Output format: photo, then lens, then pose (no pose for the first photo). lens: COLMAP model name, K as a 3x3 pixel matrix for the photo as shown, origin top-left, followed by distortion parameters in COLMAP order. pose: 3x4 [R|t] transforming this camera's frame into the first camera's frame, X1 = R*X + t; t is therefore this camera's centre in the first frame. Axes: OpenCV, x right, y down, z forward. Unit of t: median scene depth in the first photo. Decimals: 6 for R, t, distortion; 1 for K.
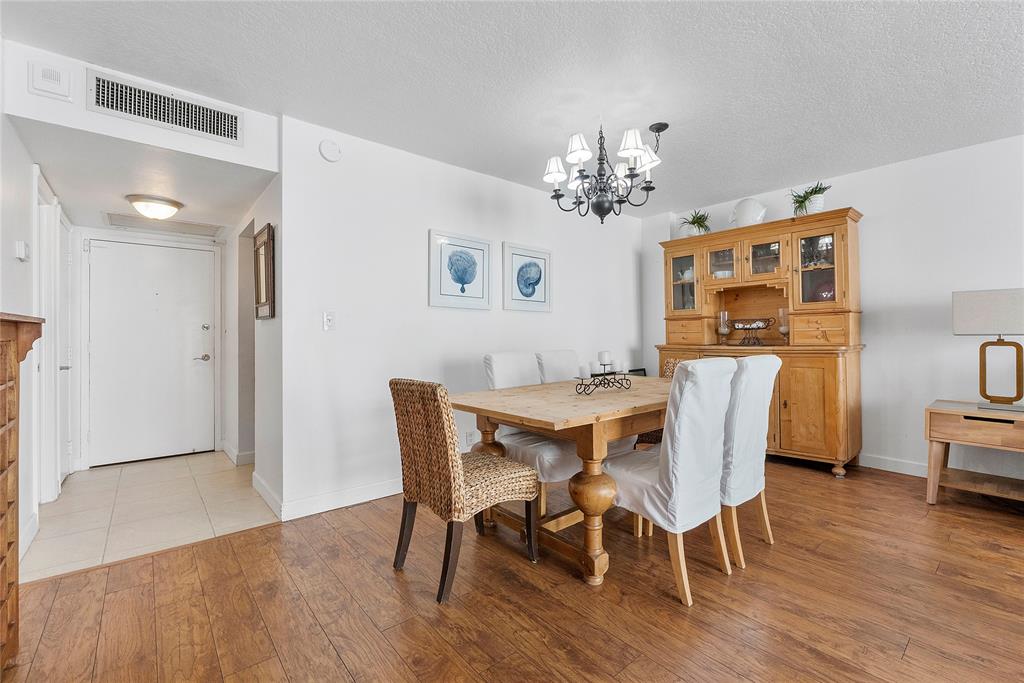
lens RADIAL K [[438.1, 0, 516.0], [0, 438.1, 346.6], [0, 0, 1]] dist [0.020528, -0.000047]
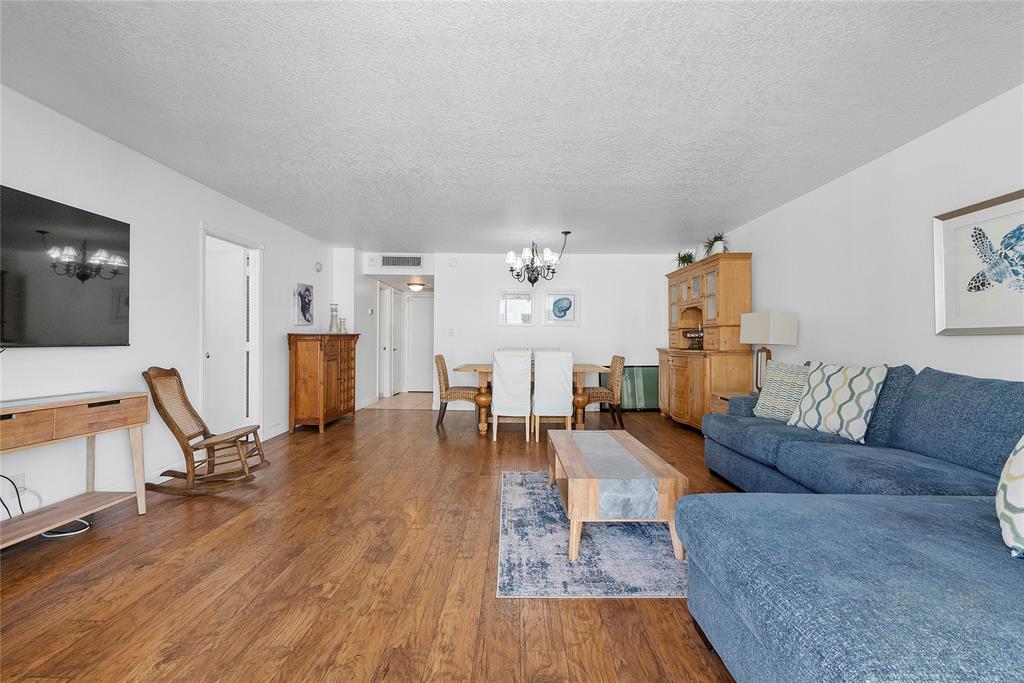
lens RADIAL K [[438.1, 0, 516.0], [0, 438.1, 346.6], [0, 0, 1]] dist [0.020528, -0.000047]
pose [[0.762175, 0.021465, -0.647015, 1.017863], [-0.021098, 0.999743, 0.008314, -0.011546], [0.647027, 0.007314, 0.762432, -0.425062]]
